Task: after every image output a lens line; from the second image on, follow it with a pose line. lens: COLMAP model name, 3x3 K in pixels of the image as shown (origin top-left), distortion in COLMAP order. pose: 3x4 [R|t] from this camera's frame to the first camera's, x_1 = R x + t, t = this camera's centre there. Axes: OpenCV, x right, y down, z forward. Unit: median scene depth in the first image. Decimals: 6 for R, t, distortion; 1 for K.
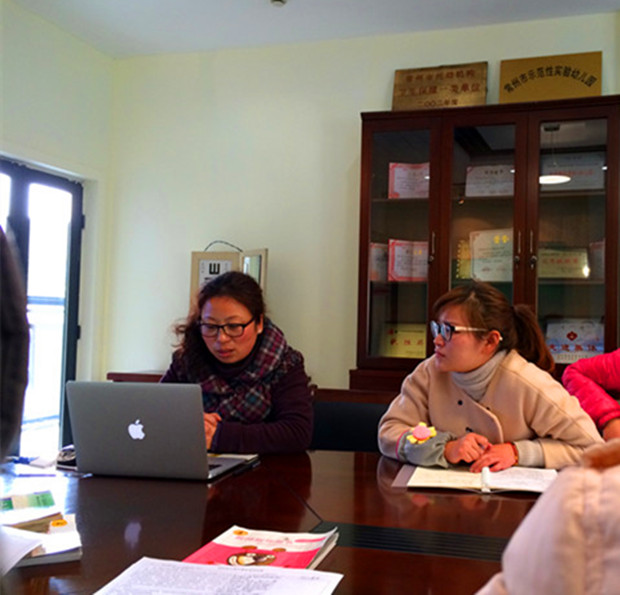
lens RADIAL K [[640.7, 0, 310.0], [0, 640.7, 297.5], [0, 0, 1]] dist [0.103453, 0.000009]
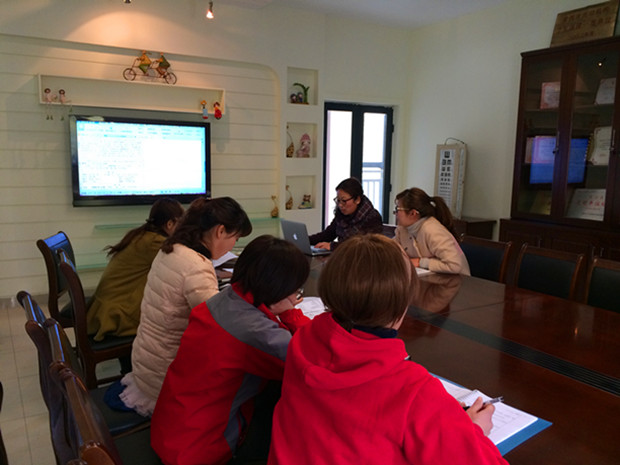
lens RADIAL K [[491.2, 0, 310.0], [0, 491.2, 232.5], [0, 0, 1]] dist [-0.003429, -0.007116]
pose [[0.702207, 0.097381, -0.705282, 0.578342], [0.036738, 0.984326, 0.172487, -0.084729], [0.711025, -0.147032, 0.687623, -0.209686]]
